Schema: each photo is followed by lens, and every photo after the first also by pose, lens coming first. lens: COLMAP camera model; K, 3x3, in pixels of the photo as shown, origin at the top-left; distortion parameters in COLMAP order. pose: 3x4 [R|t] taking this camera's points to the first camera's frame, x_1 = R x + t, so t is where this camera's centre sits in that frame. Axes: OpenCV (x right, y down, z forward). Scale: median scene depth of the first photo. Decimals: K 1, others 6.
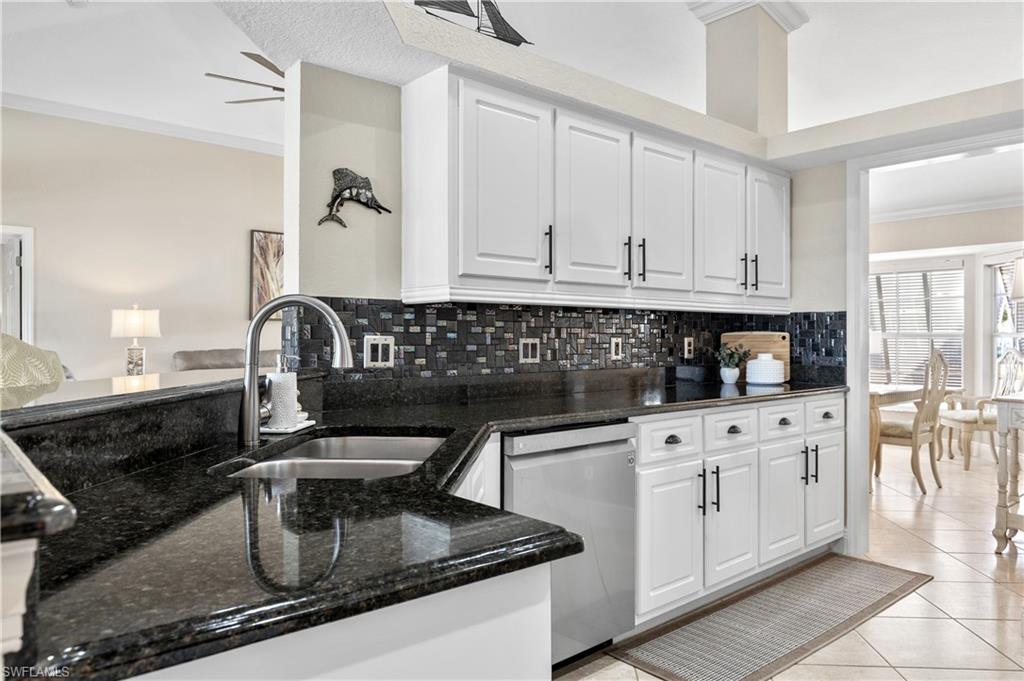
lens RADIAL K [[689.9, 0, 517.0], [0, 689.9, 329.9], [0, 0, 1]] dist [-0.005418, -0.000037]
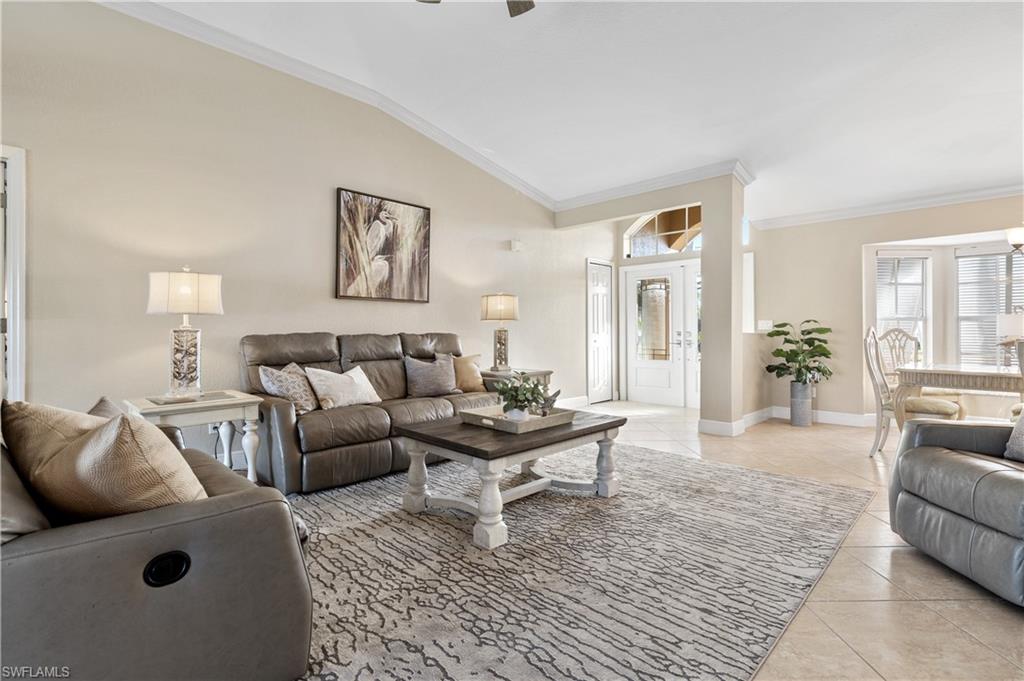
lens RADIAL K [[479.6, 0, 513.5], [0, 479.6, 325.5], [0, 0, 1]] dist [-0.002097, -0.000406]
pose [[0.997340, -0.000745, 0.072880, -0.469410], [0.000910, 0.999997, -0.002228, 0.042499], [-0.072878, 0.002289, 0.997338, 0.892837]]
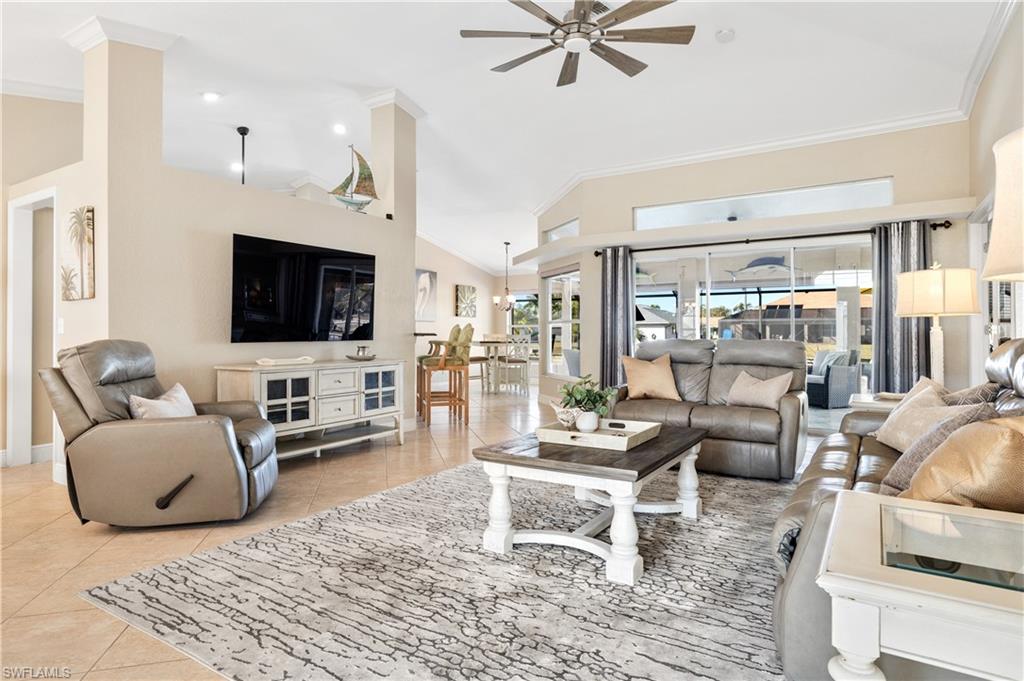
lens RADIAL K [[571.1, 0, 523.3], [0, 571.1, 335.8], [0, 0, 1]] dist [0.006634, 0.001580]
pose [[-0.952051, 0.001896, -0.305934, -0.025059], [0.004300, 0.999965, -0.007184, 0.058862], [0.305910, -0.008155, -0.952026, 2.526627]]
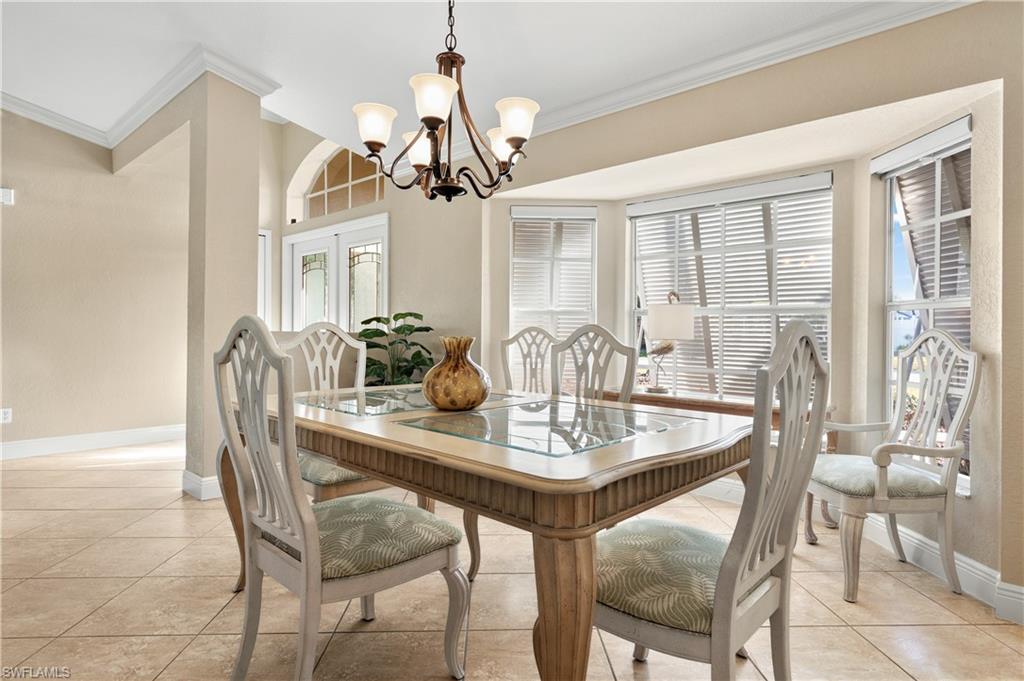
lens RADIAL K [[571.1, 0, 523.3], [0, 571.1, 335.8], [0, 0, 1]] dist [0.006634, 0.001580]
pose [[0.992038, 0.002216, 0.125919, 0.690556], [-0.004446, 0.999838, 0.017433, 0.047657], [-0.125860, -0.017854, 0.991887, 1.150980]]
